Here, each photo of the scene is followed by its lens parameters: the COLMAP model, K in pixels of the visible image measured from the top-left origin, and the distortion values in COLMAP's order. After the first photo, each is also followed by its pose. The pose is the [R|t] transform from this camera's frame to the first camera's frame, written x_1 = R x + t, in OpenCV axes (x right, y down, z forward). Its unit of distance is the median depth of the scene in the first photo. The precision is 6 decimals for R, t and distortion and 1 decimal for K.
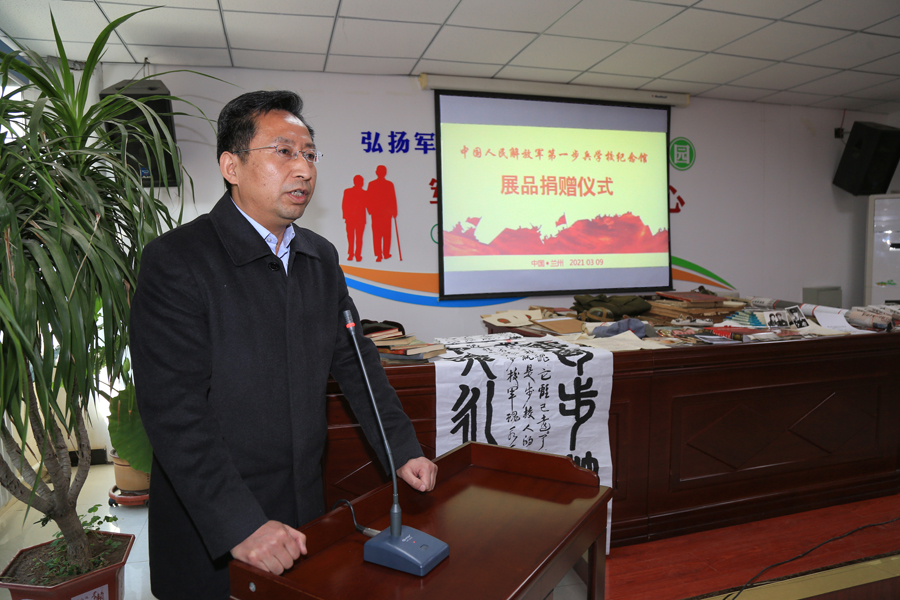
lens RADIAL K [[619.2, 0, 450.0], [0, 619.2, 300.0], [0, 0, 1]] dist [-0.081482, 0.006323]
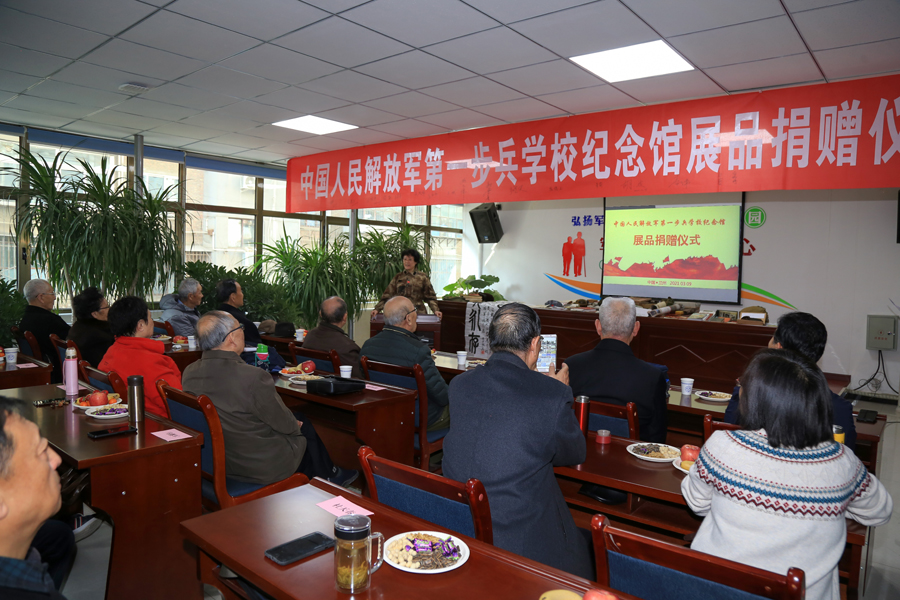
lens RADIAL K [[619.2, 0, 450.0], [0, 619.2, 300.0], [0, 0, 1]] dist [-0.081482, 0.006323]
pose [[0.566076, 0.080713, -0.820392, 1.461492], [-0.093499, 0.995060, 0.033383, -0.013268], [0.819033, 0.057808, 0.570826, -0.595033]]
